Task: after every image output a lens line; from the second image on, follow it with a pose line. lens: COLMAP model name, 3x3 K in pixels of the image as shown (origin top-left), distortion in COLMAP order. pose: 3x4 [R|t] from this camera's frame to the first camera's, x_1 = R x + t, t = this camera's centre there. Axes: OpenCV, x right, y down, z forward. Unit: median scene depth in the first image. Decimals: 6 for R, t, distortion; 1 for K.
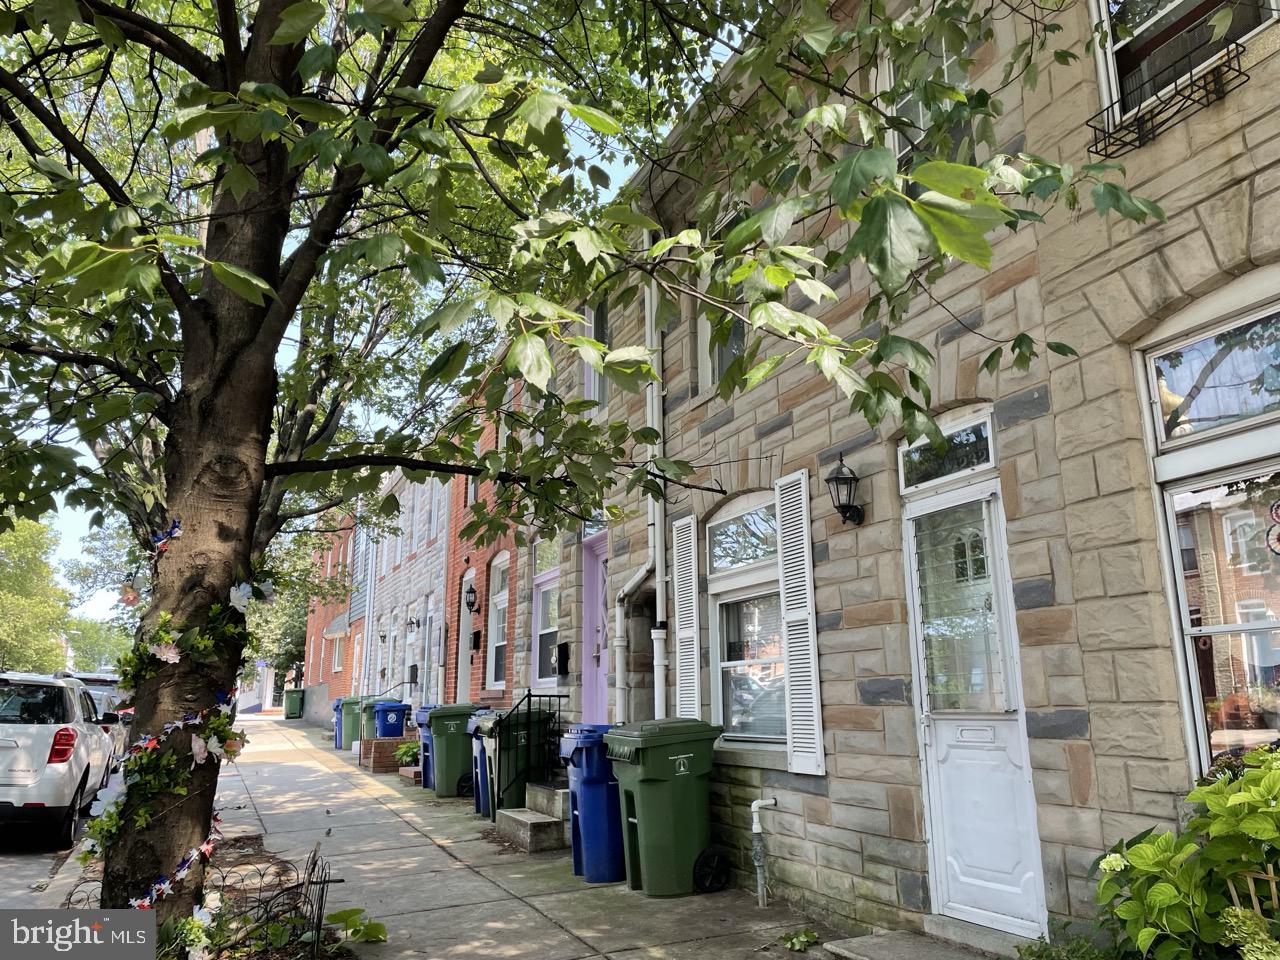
lens RADIAL K [[957.9, 0, 640.0], [0, 957.9, 480.0], [0, 0, 1]] dist [0.098152, -0.174793]
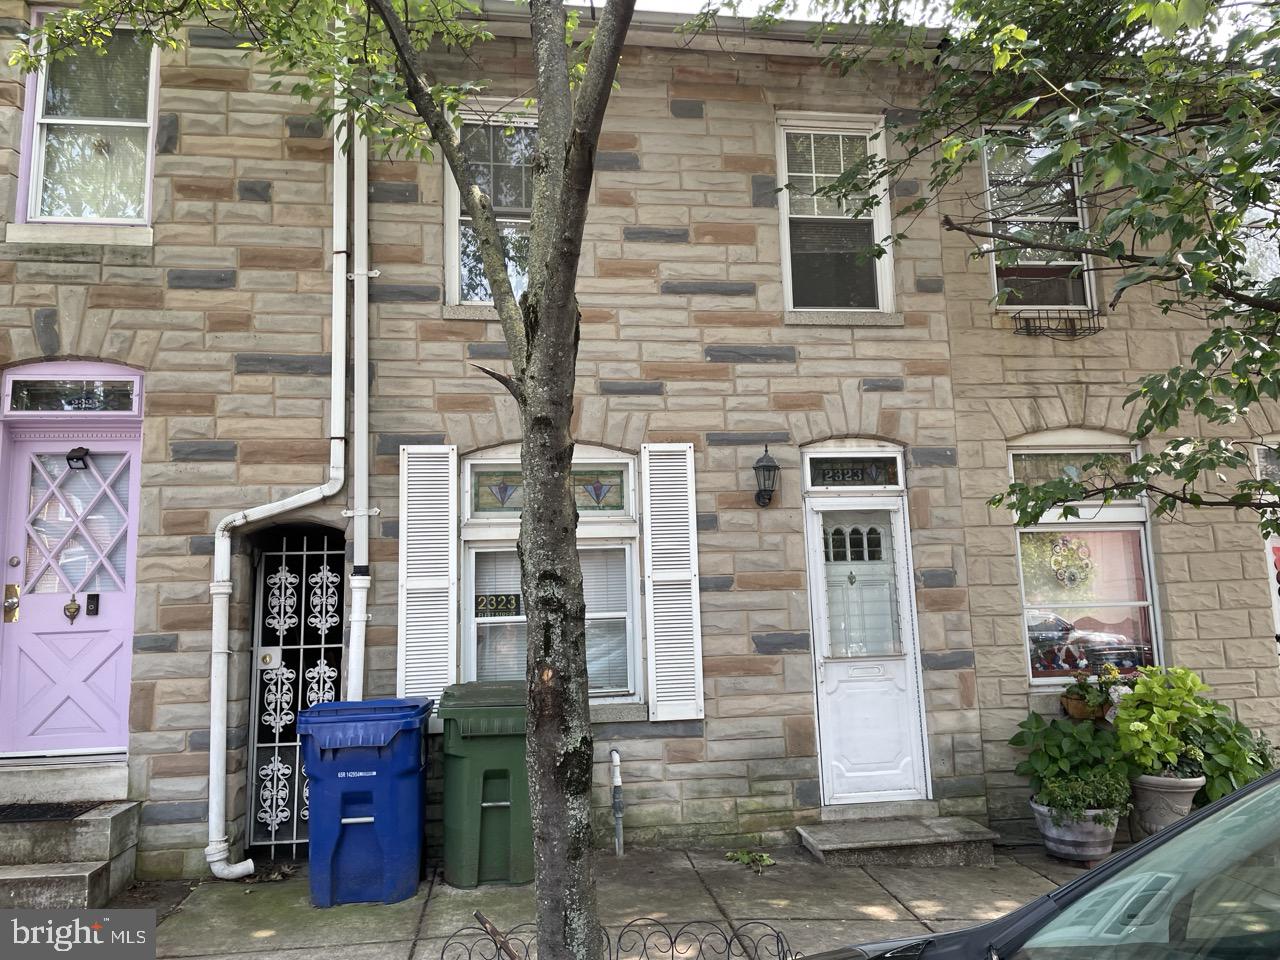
lens RADIAL K [[957.9, 0, 640.0], [0, 957.9, 480.0], [0, 0, 1]] dist [0.098152, -0.174793]
pose [[0.265897, 0.133893, 0.954658, -1.042611], [-0.190969, 0.977997, -0.083977, 0.156786], [-0.944897, -0.159980, 0.285616, 0.877221]]
